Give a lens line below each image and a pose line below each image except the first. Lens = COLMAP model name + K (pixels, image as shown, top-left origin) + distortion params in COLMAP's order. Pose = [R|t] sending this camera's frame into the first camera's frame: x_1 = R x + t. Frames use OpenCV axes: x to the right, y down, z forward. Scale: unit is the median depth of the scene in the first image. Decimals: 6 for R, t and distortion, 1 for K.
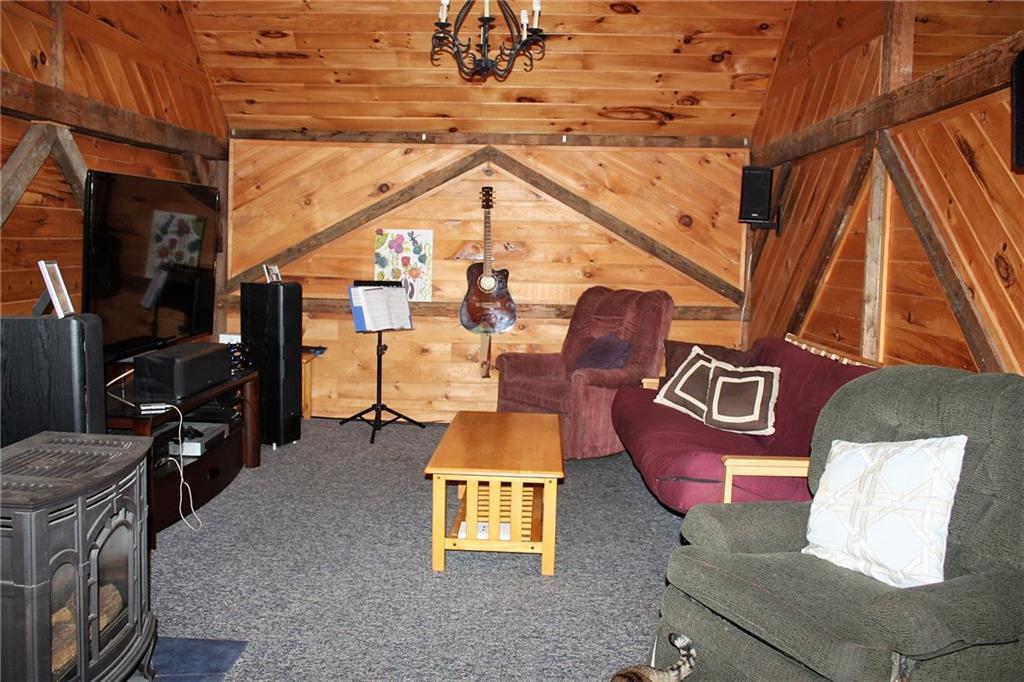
lens RADIAL K [[874.1, 0, 512.0], [0, 874.1, 341.0], [0, 0, 1]] dist [-0.166167, 0.162689]
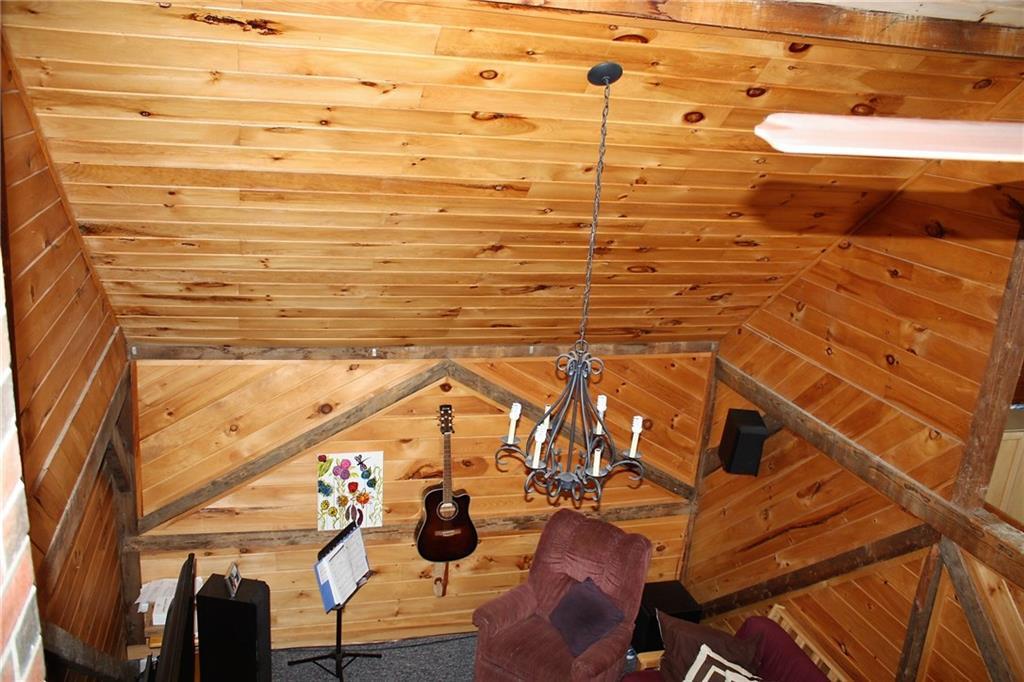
lens RADIAL K [[874.1, 0, 512.0], [0, 874.1, 341.0], [0, 0, 1]] dist [-0.166167, 0.162689]
pose [[0.957018, -0.031816, 0.288278, -0.216616], [-0.027001, 0.979874, 0.197782, -0.416140], [-0.288768, -0.197065, 0.936898, 0.158553]]
